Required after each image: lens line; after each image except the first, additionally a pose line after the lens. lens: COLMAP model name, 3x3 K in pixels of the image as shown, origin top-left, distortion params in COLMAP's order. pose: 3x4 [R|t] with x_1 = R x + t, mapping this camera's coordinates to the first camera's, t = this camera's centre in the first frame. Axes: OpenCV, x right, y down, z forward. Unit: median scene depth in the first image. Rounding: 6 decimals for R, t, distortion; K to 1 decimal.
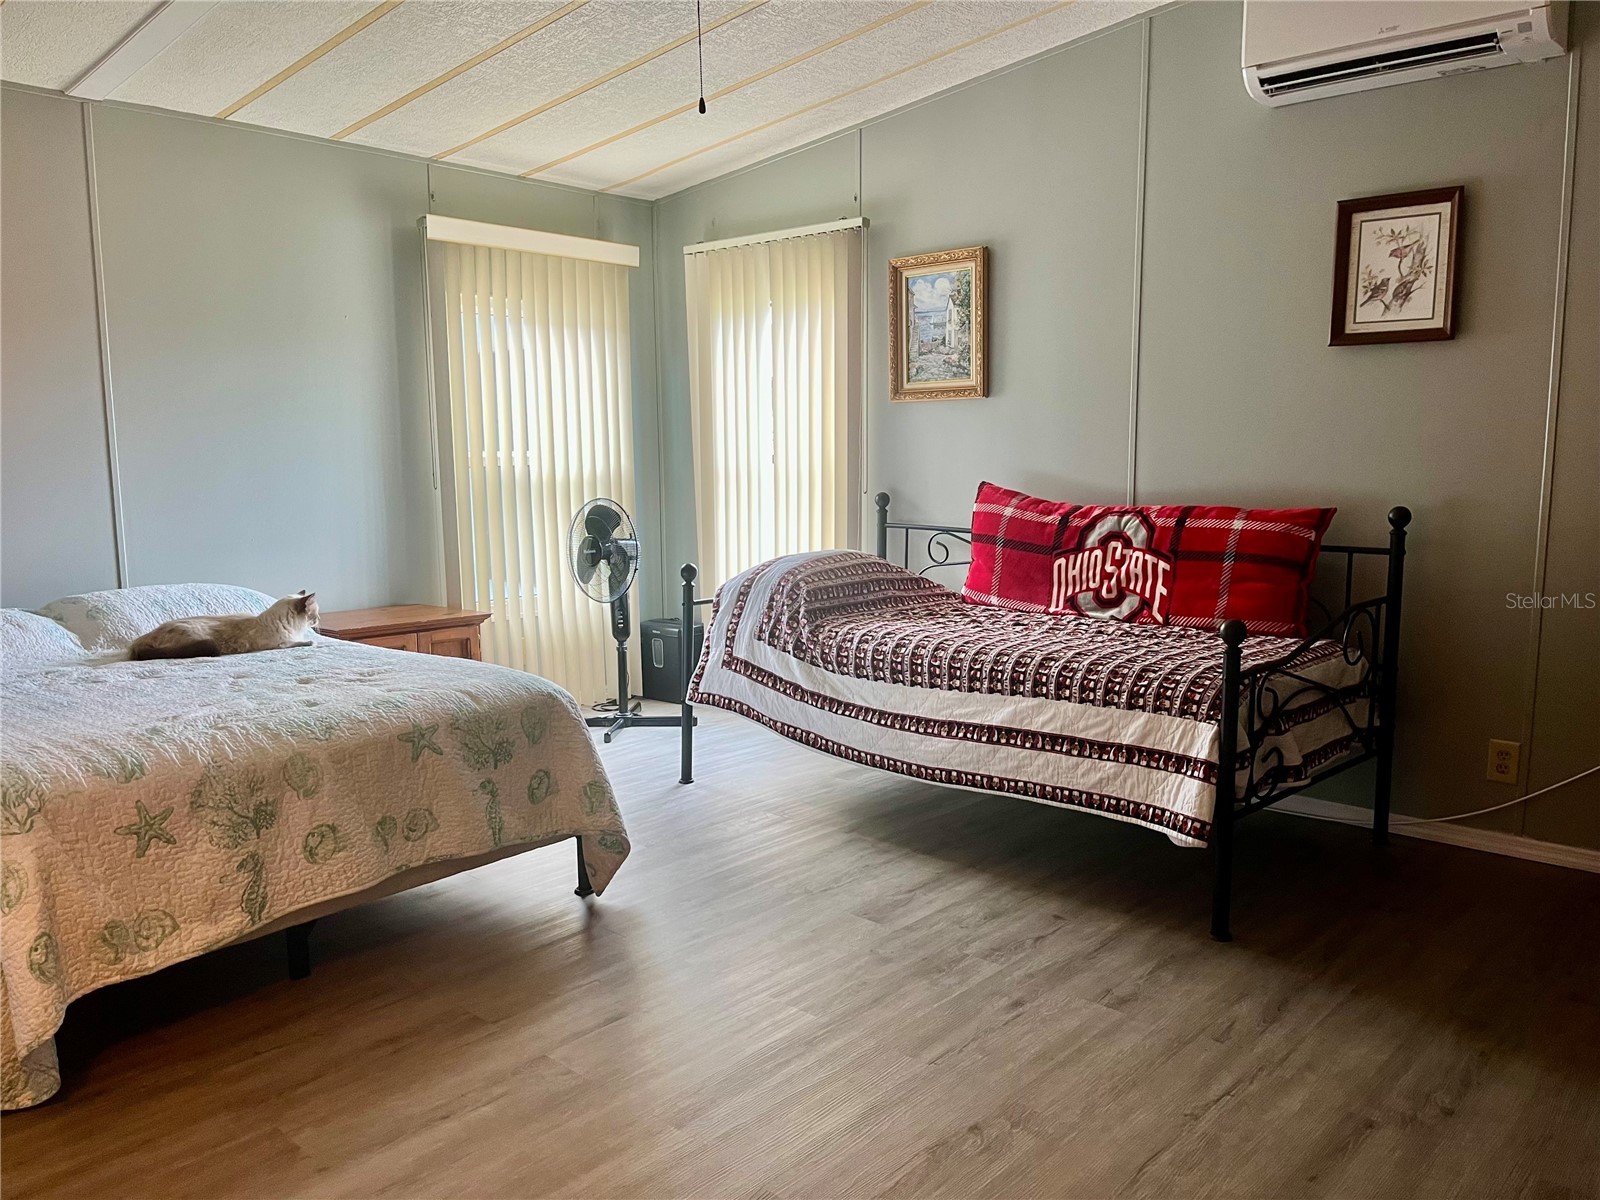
lens RADIAL K [[1199.5, 0, 800.6], [0, 1199.5, 604.7], [0, 0, 1]] dist [0.040518, -0.054566]
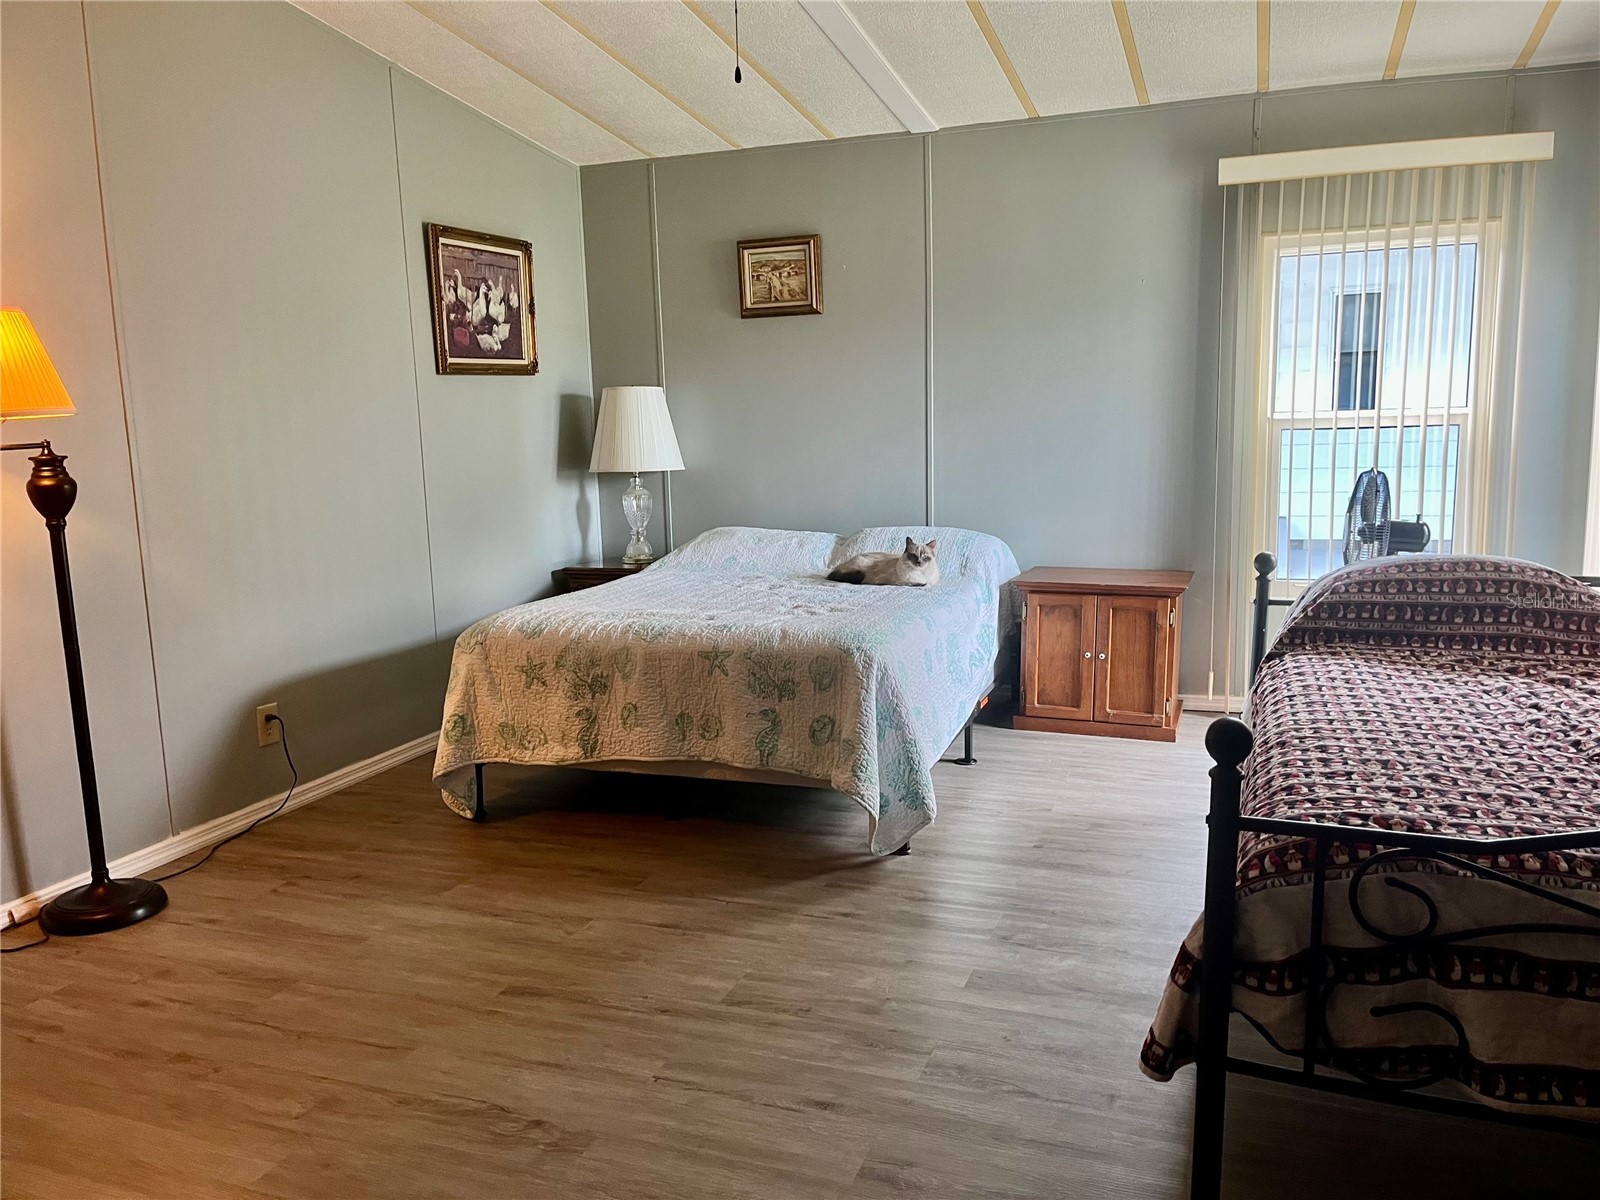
lens RADIAL K [[1199.5, 0, 828.9], [0, 1199.5, 610.6], [0, 0, 1]] dist [0.040518, -0.054566]
pose [[0.380364, 0.142244, -0.913833, 0.734974], [-0.105225, 0.988341, 0.110044, -0.072641], [0.918831, 0.054301, 0.390897, 0.563332]]
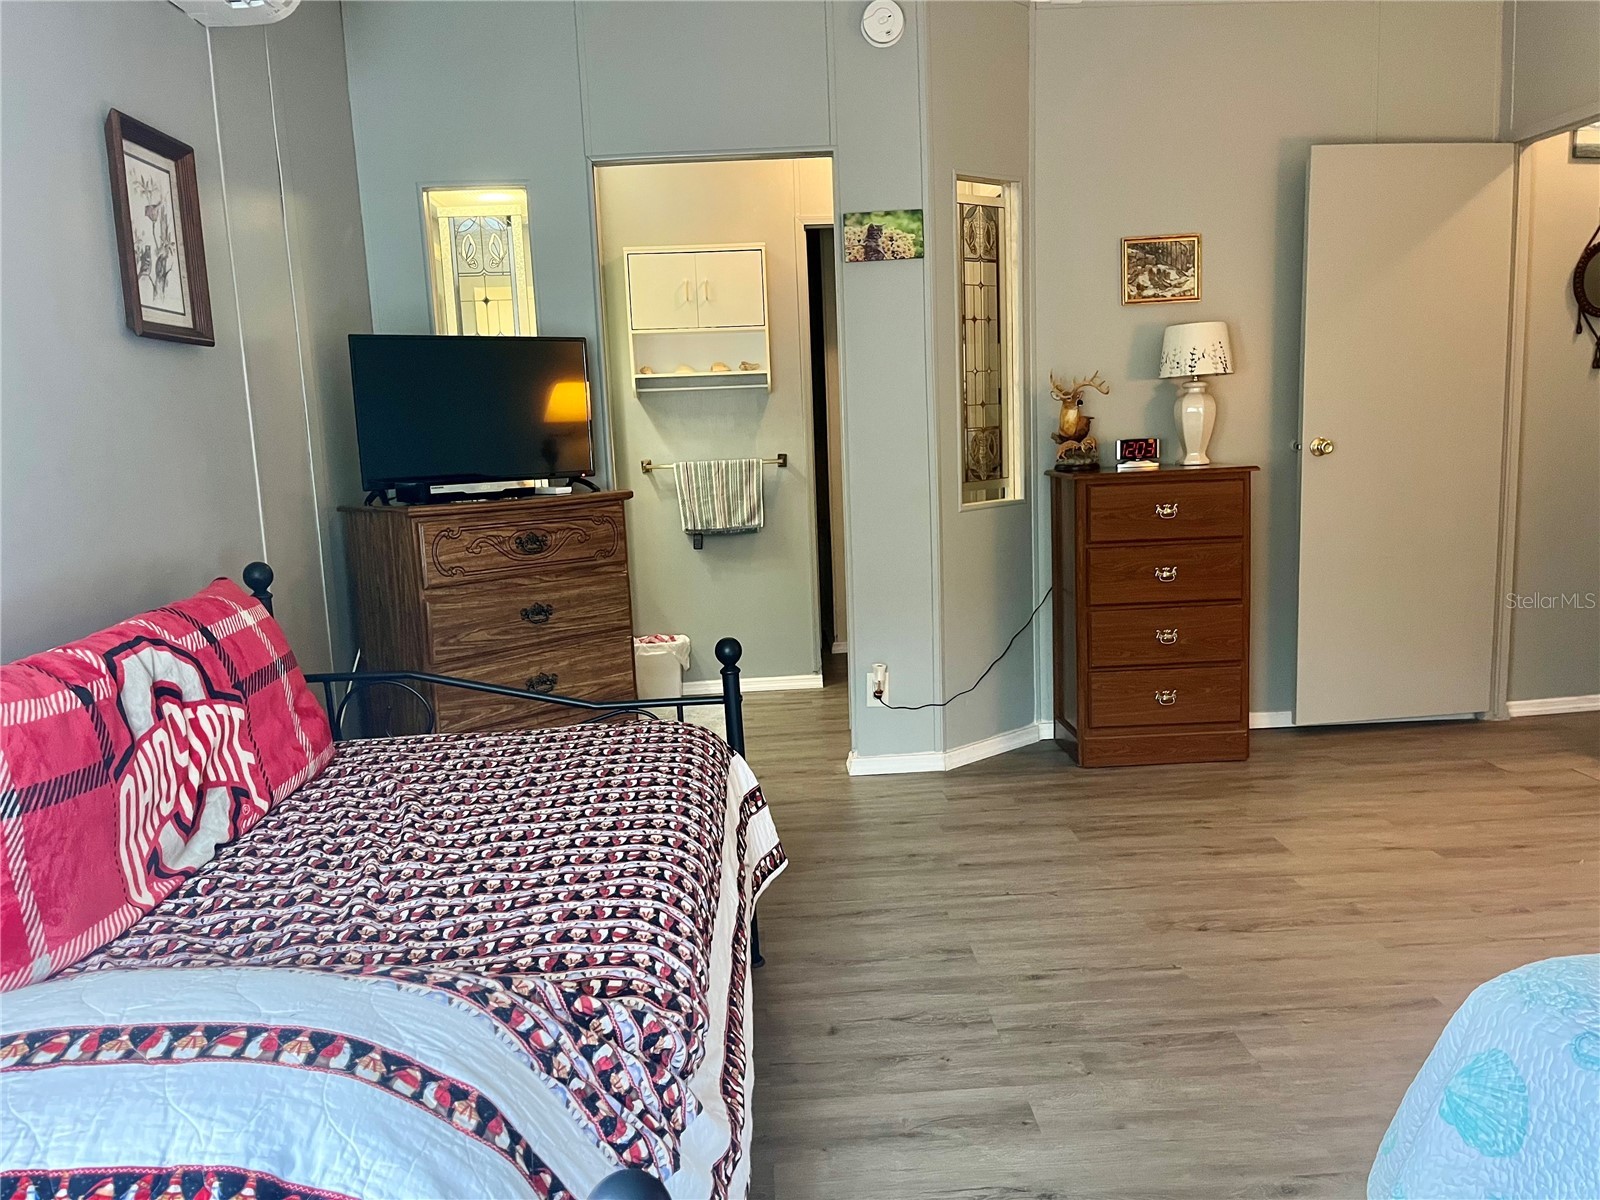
lens RADIAL K [[1199.5, 0, 797.8], [0, 1199.5, 604.3], [0, 0, 1]] dist [0.040518, -0.054566]
pose [[-0.703377, -0.076632, 0.706674, -0.325571], [0.144811, 0.957874, 0.248008, -0.224430], [-0.695910, 0.276778, -0.662649, 1.468662]]
